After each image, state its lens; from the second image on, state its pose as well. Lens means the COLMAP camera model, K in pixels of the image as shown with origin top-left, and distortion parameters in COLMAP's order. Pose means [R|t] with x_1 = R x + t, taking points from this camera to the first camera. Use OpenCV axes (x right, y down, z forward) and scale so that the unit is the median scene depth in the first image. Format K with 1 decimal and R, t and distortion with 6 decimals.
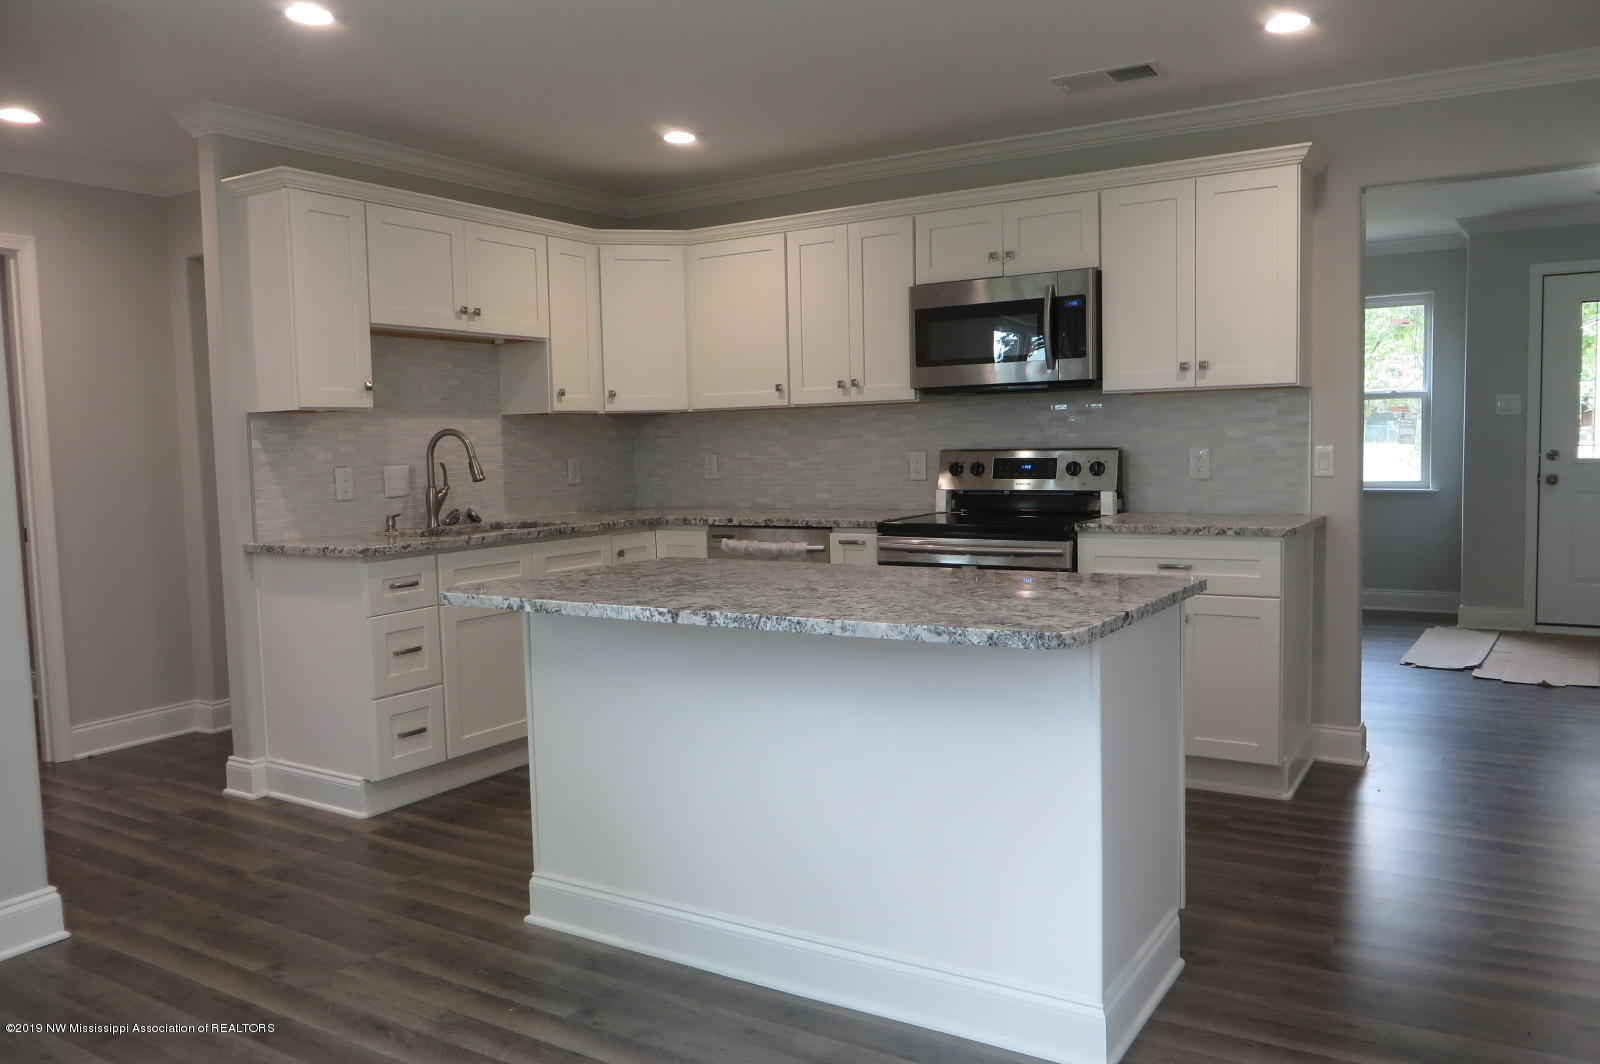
lens RADIAL K [[1205.0, 0, 799.0], [0, 1205.0, 536.2], [0, 0, 1]] dist [-0.013827, -0.013728]
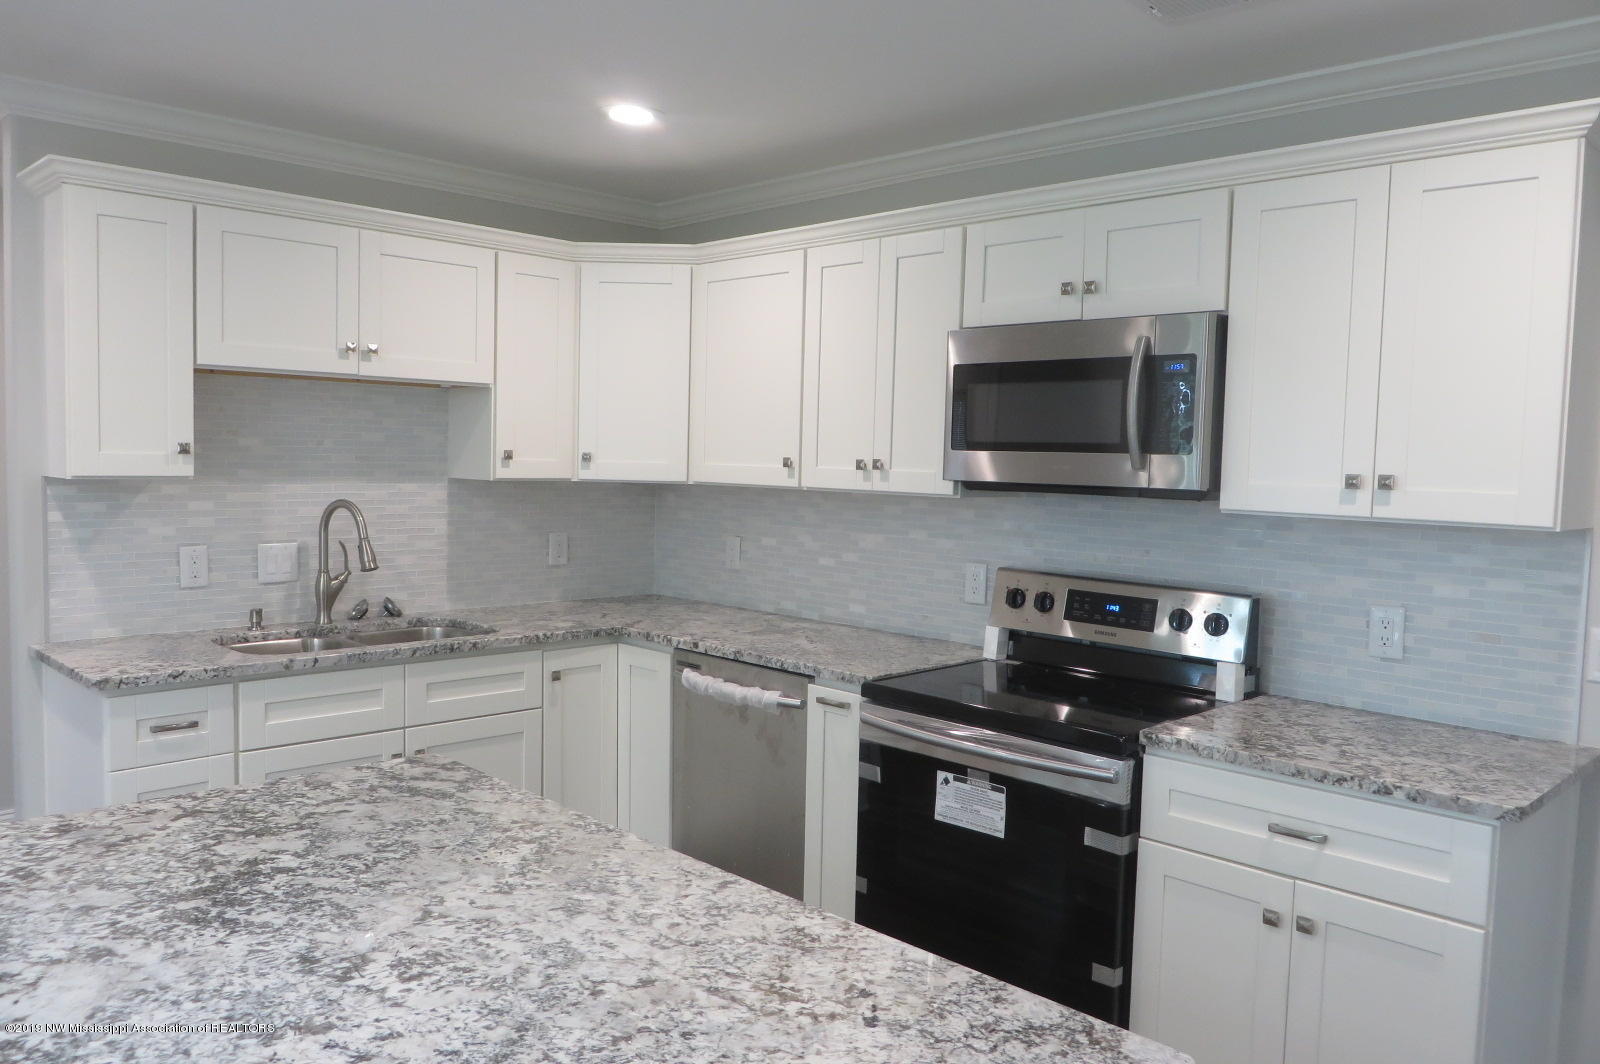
lens RADIAL K [[1205.0, 0, 794.5], [0, 1205.0, 537.6], [0, 0, 1]] dist [-0.013827, -0.013728]
pose [[0.972121, 0.064419, -0.225457, 0.166046], [-0.066562, 0.997780, -0.001911, -0.083326], [0.224833, 0.016865, 0.974251, 0.319860]]
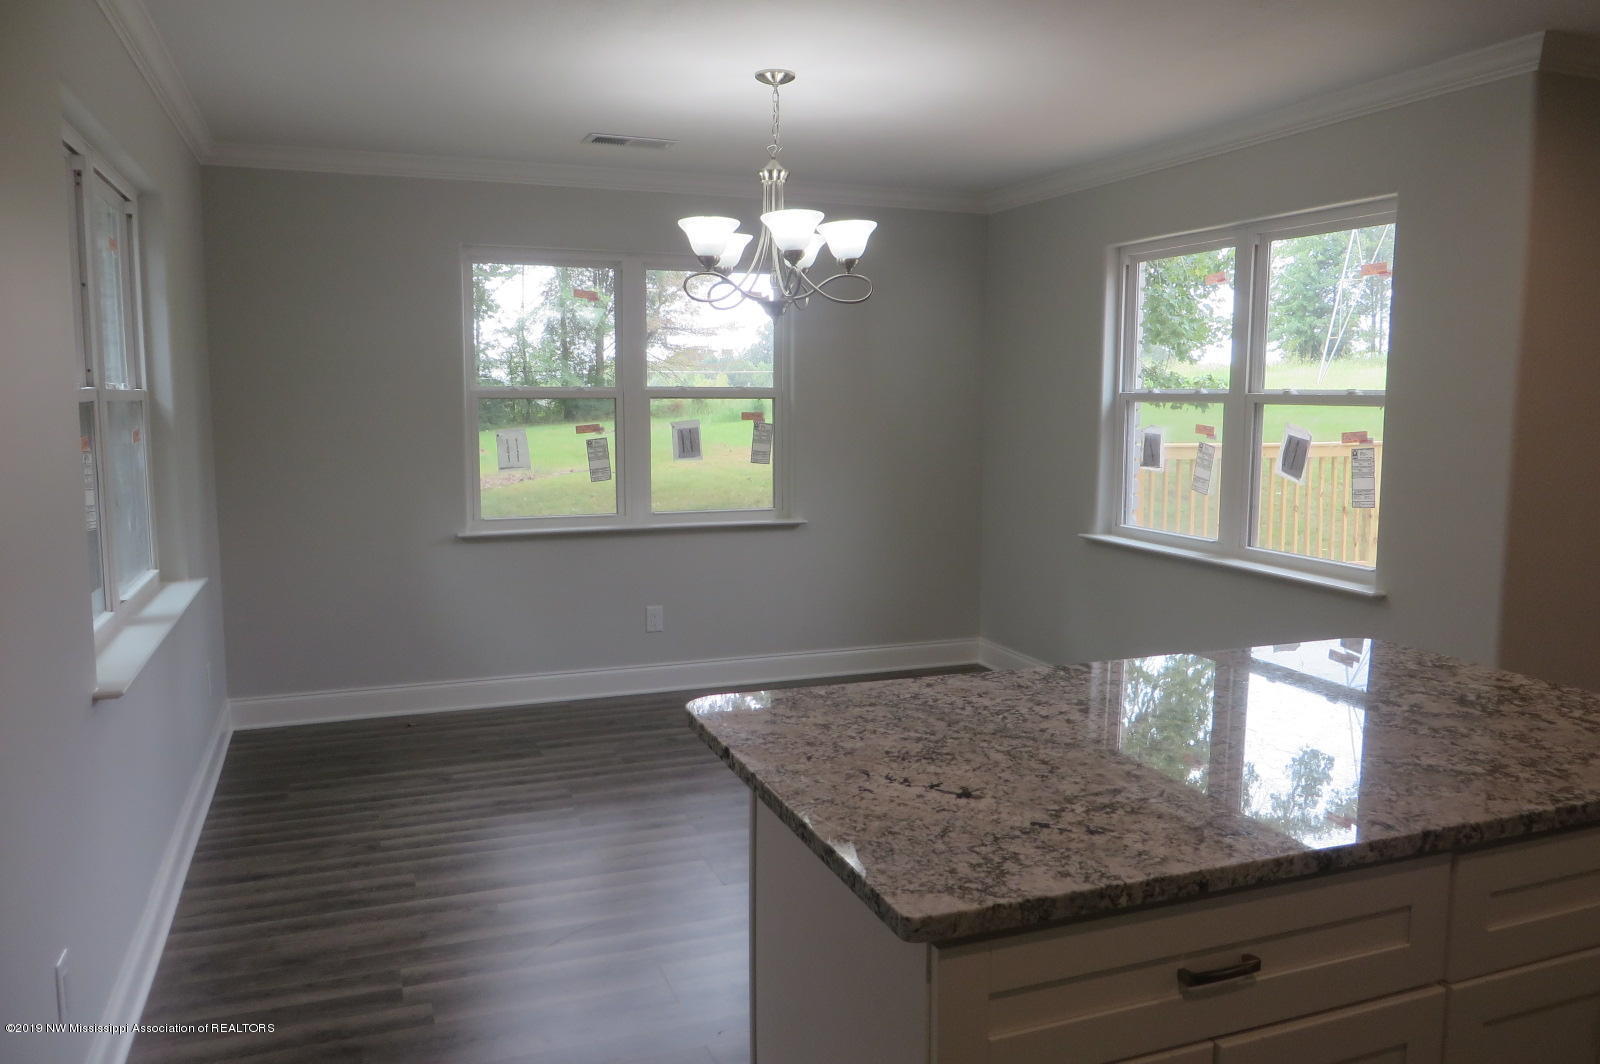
lens RADIAL K [[1205.0, 0, 800.5], [0, 1205.0, 530.3], [0, 0, 1]] dist [-0.013827, -0.013728]
pose [[-0.597981, 0.118691, -0.792674, 0.591188], [-0.052936, 0.980967, 0.186820, -0.131285], [0.799761, 0.153676, -0.580316, 0.990675]]
